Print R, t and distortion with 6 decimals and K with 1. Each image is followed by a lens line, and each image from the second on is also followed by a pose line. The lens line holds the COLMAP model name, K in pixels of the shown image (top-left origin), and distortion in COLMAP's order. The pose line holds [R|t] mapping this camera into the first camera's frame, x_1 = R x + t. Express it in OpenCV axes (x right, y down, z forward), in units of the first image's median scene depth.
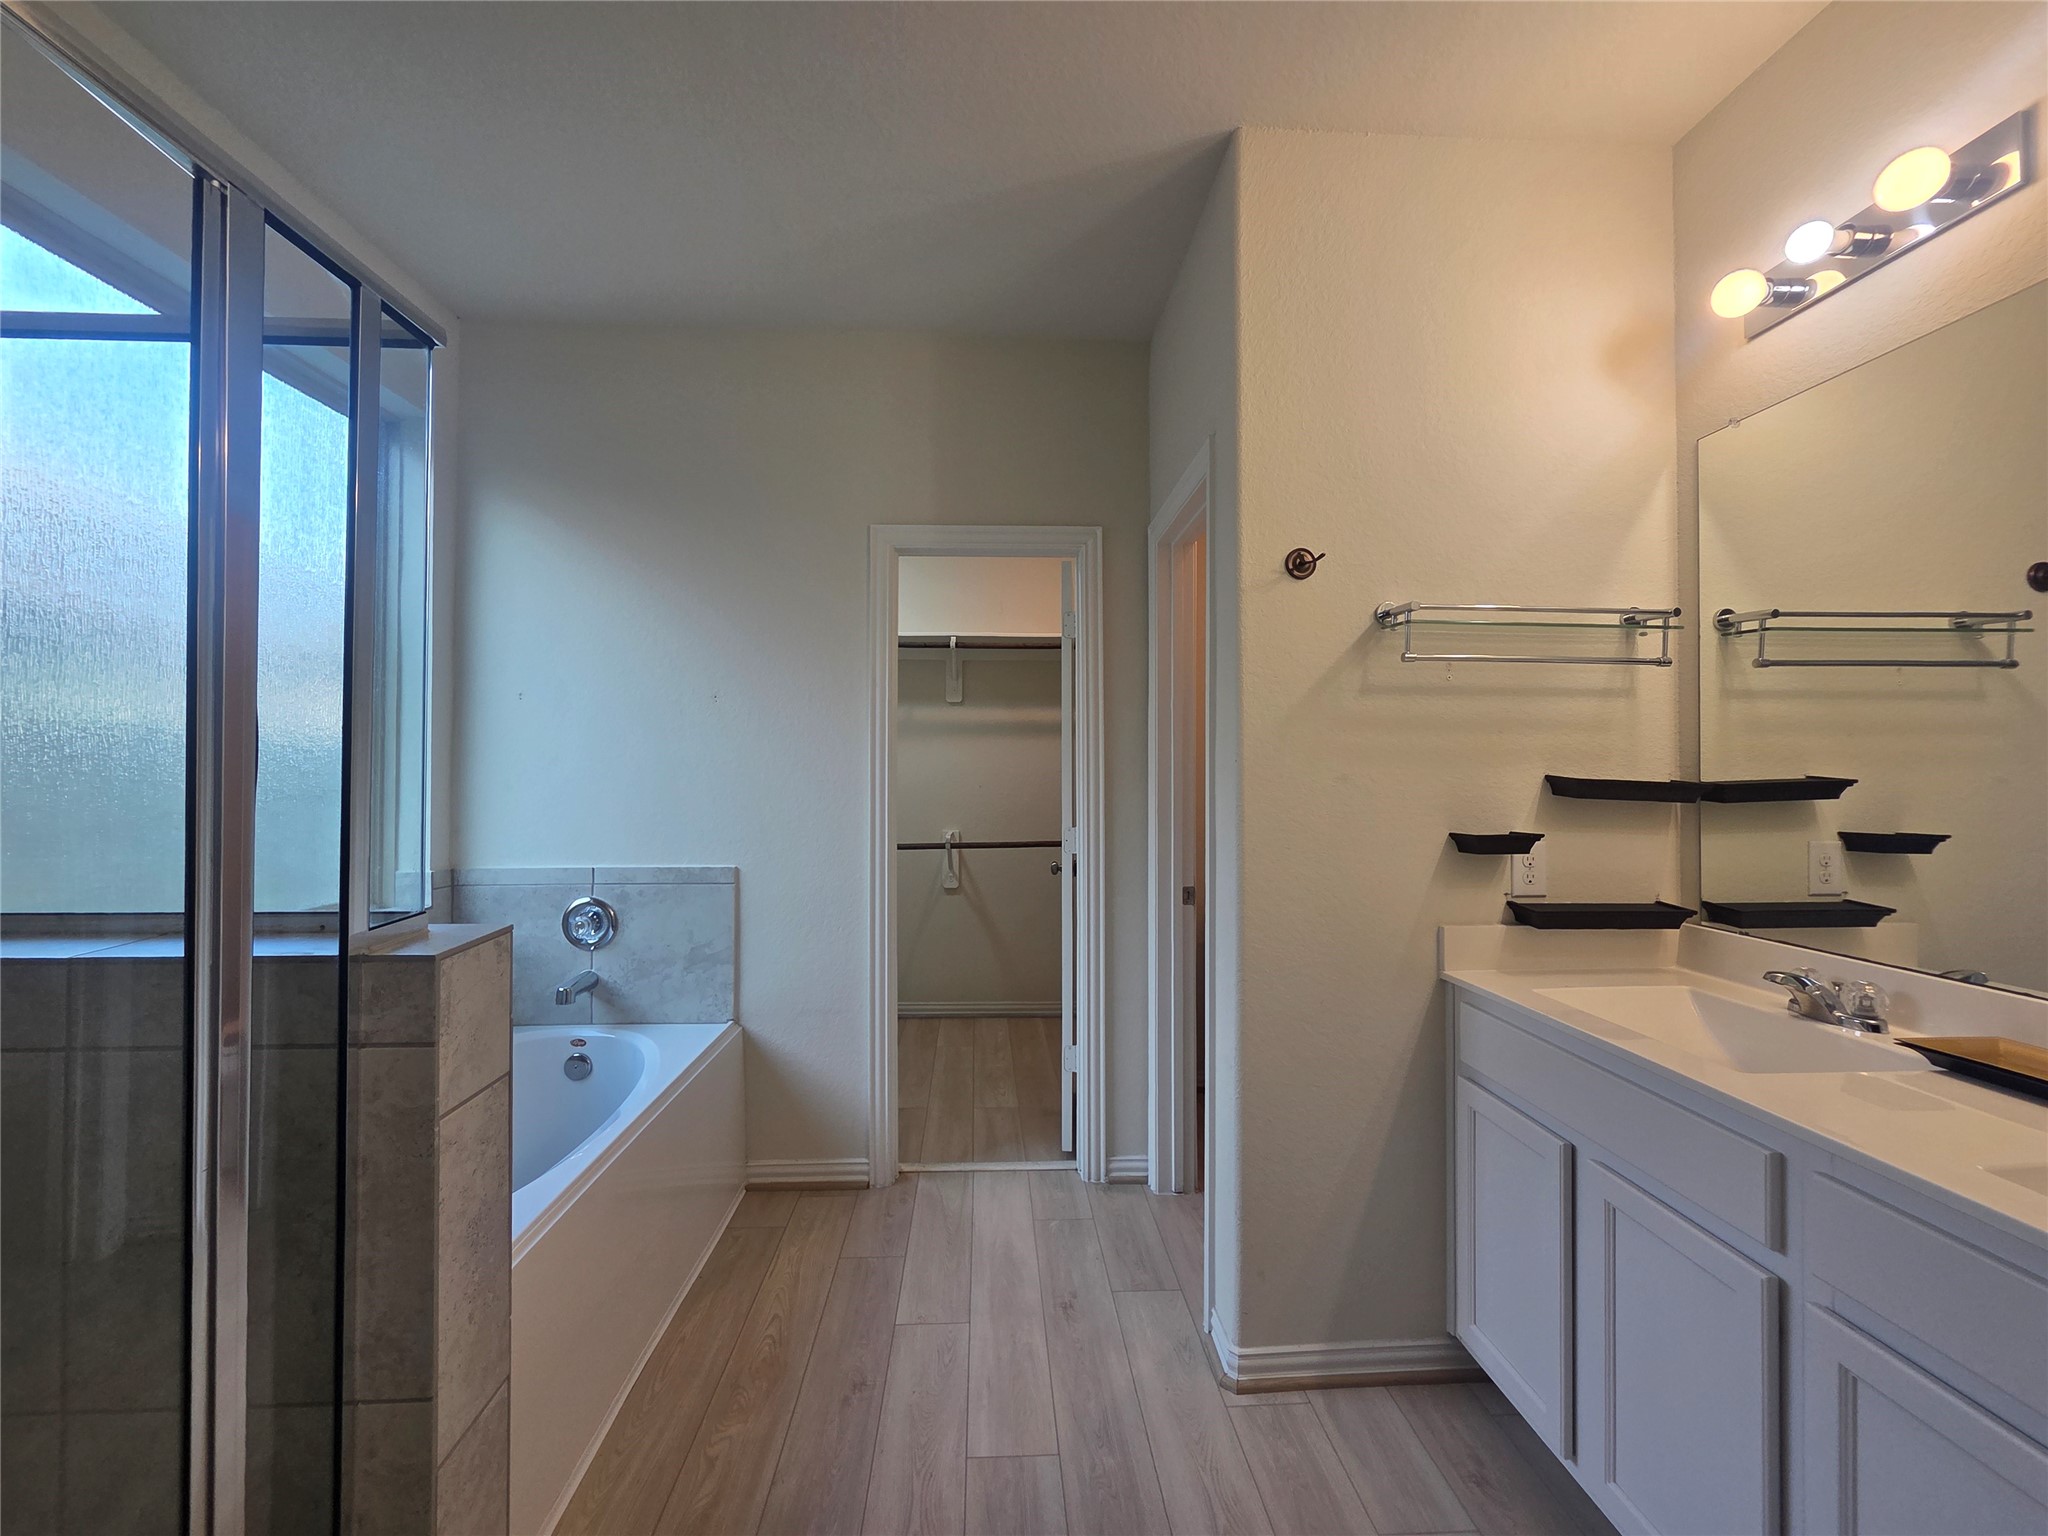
lens RADIAL K [[842.4, 0, 1026.0], [0, 842.4, 765.9], [0, 0, 1]] dist [-0.001952, 0.000451]
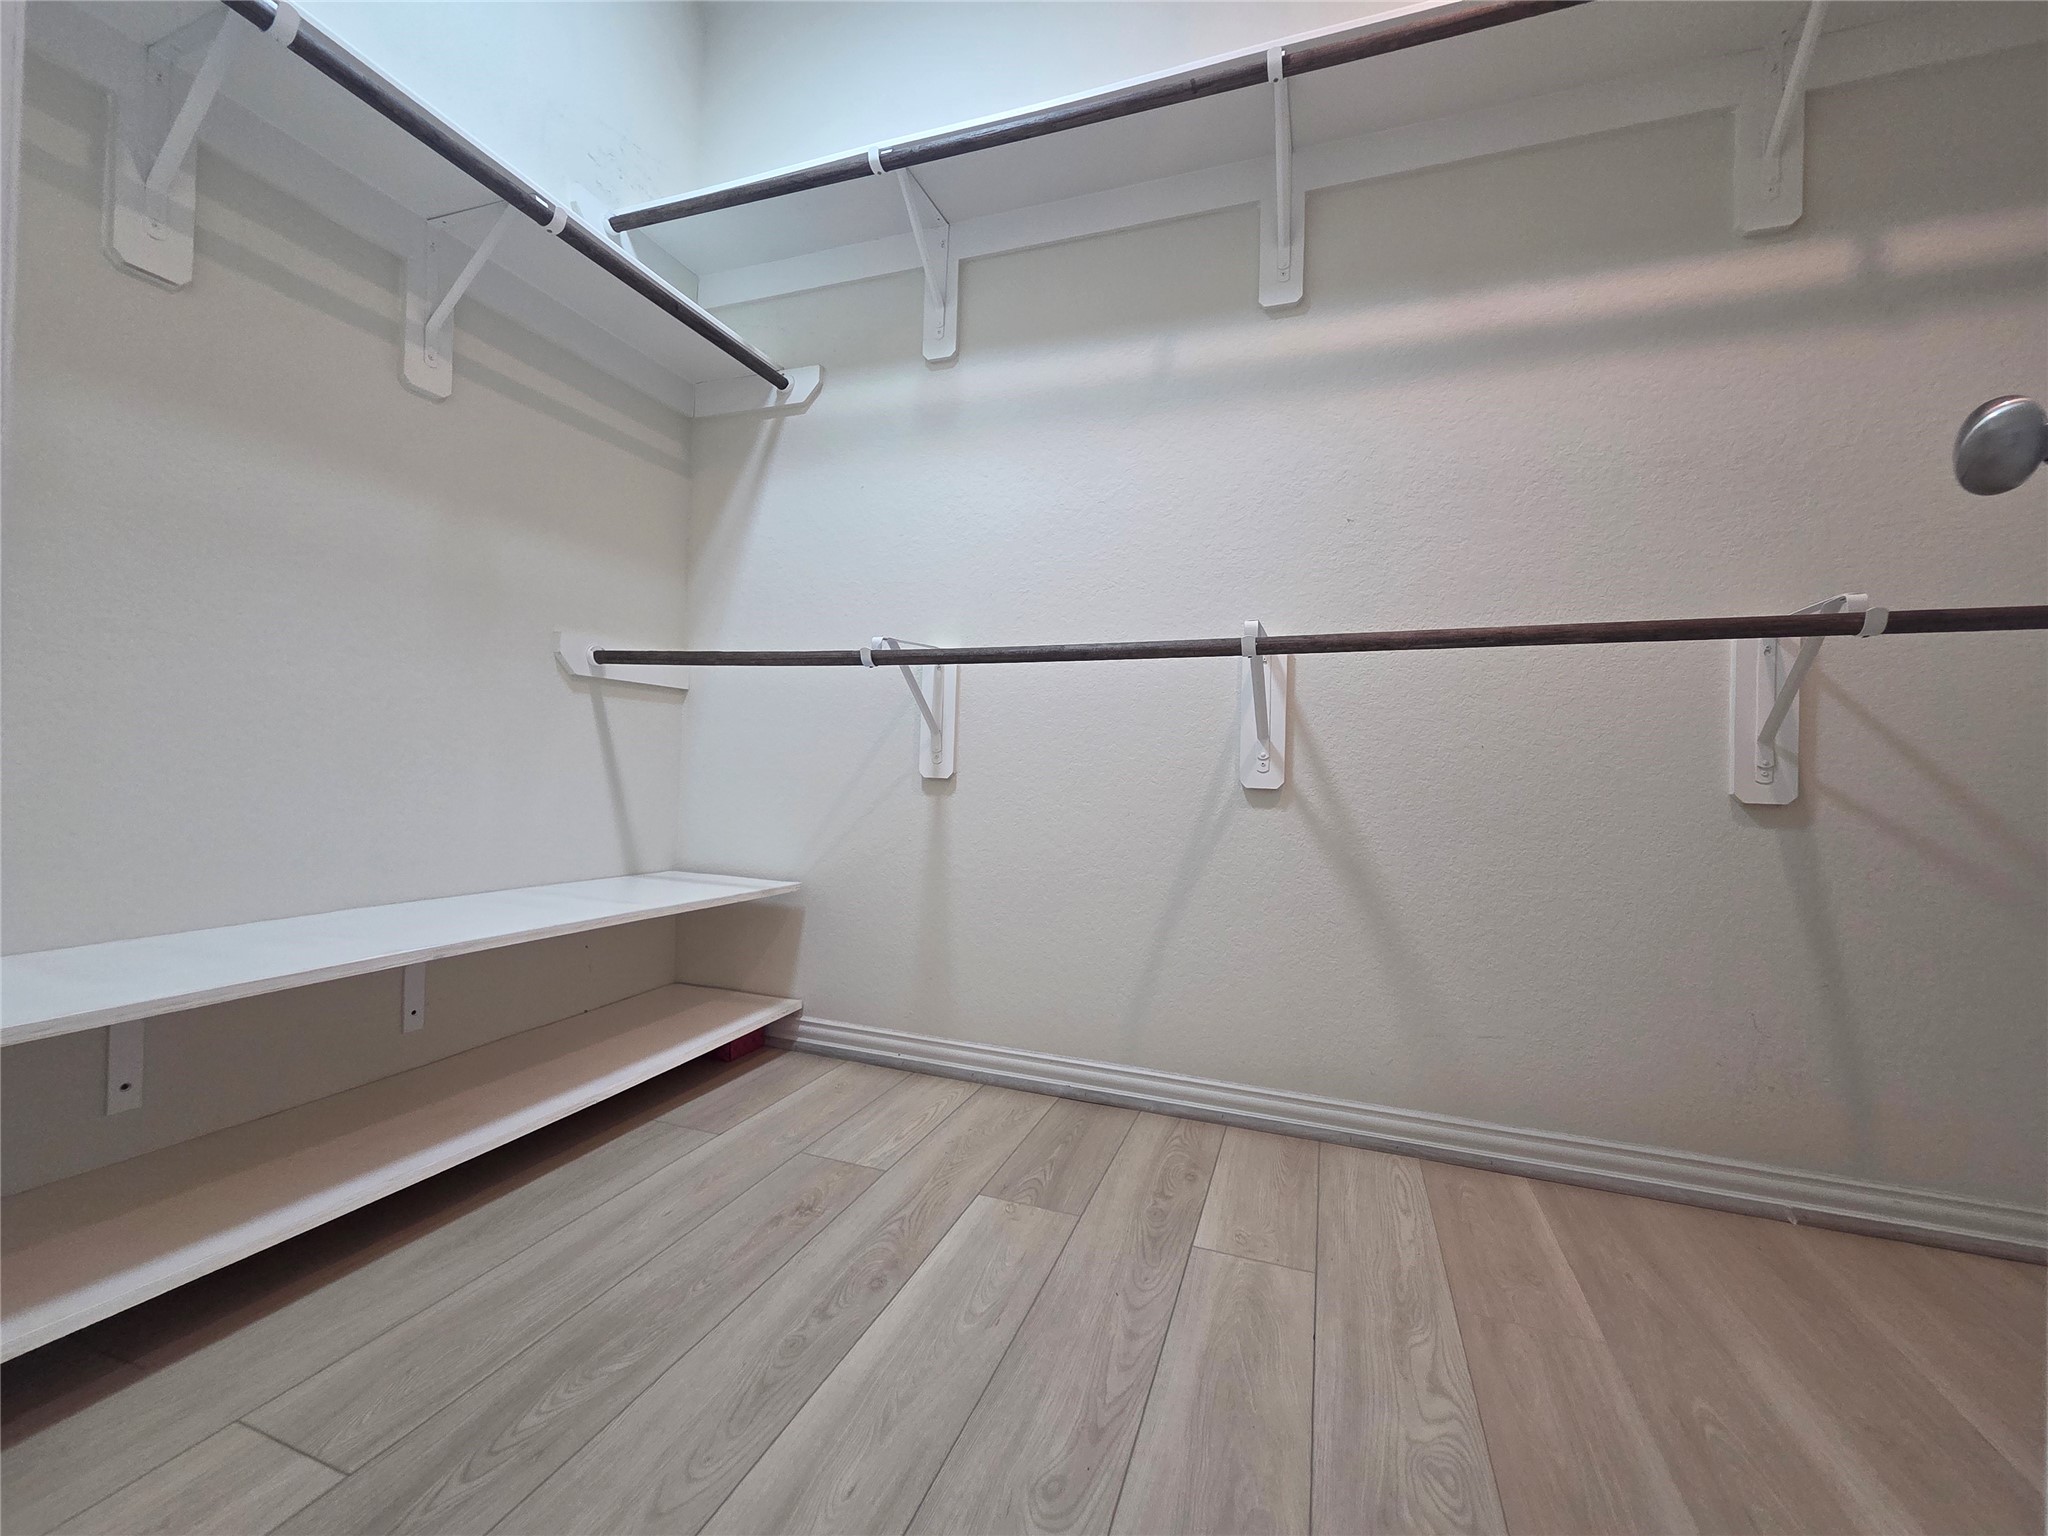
lens RADIAL K [[842.4, 0, 1026.7], [0, 842.4, 763.8], [0, 0, 1]] dist [-0.001952, 0.000451]
pose [[0.920146, 0.018086, -0.391157, -0.066303], [-0.016391, 0.999836, 0.007671, 0.228545], [0.391232, -0.000647, 0.920292, 1.045495]]
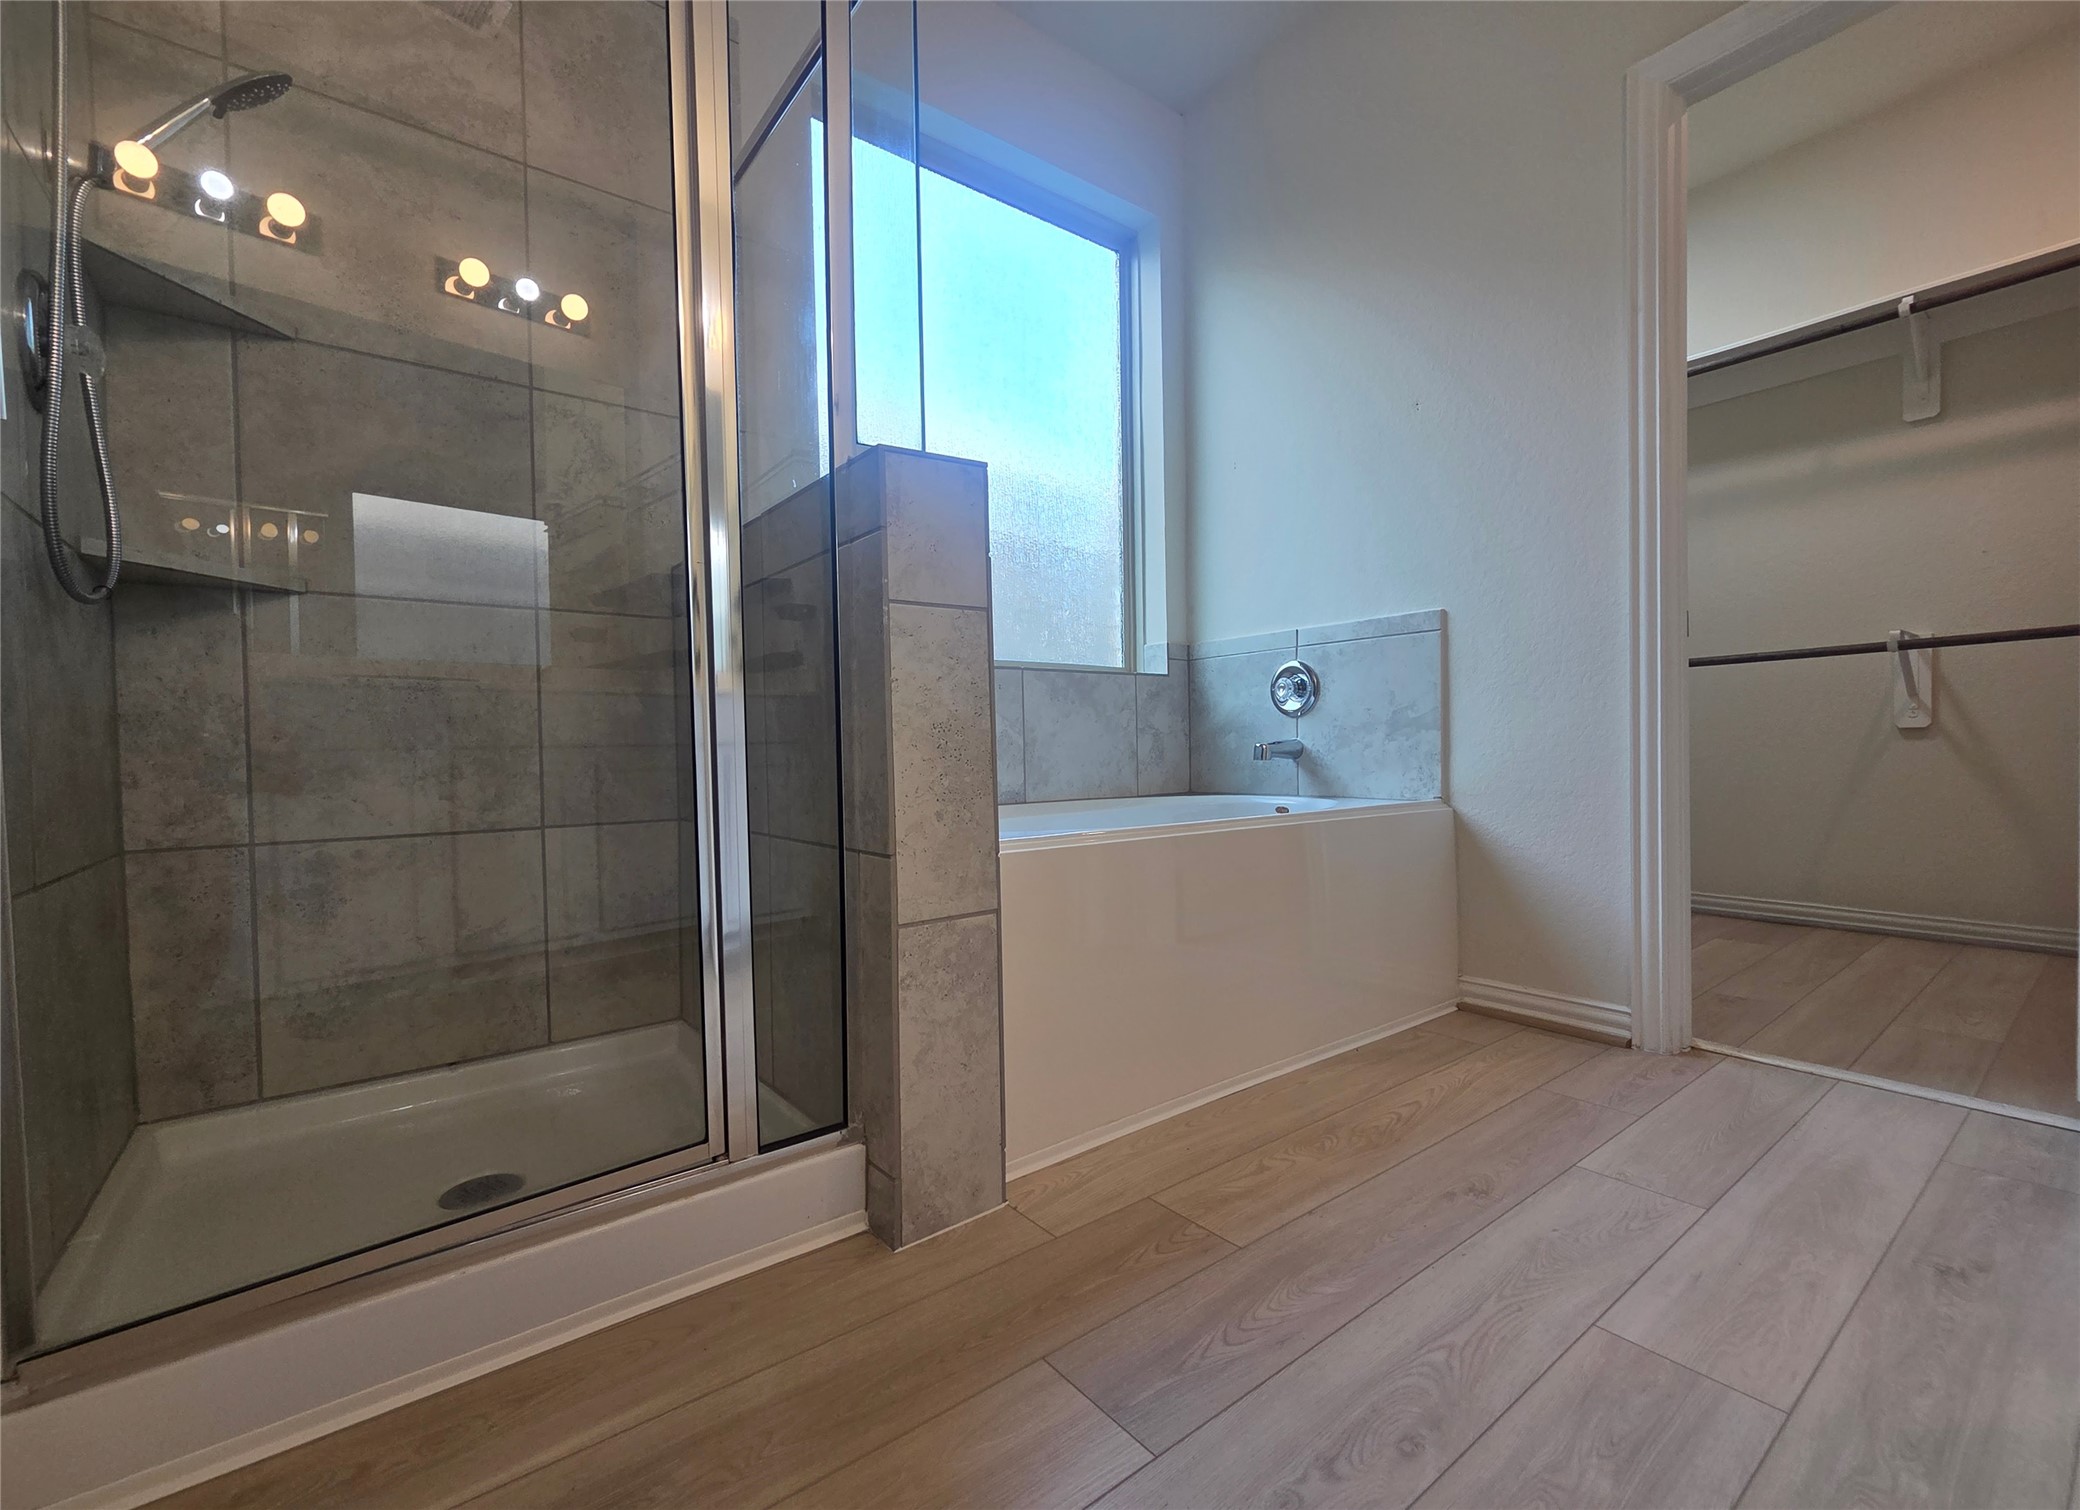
lens RADIAL K [[888.2, 0, 1047.5], [0, 888.2, 771.0], [0, 0, 1]] dist [0.000396, 0.000565]
pose [[0.573060, 0.006373, -0.819488, 0.136558], [0.029418, 0.999165, 0.028343, 0.240678], [0.818985, -0.040350, 0.572394, 0.201064]]
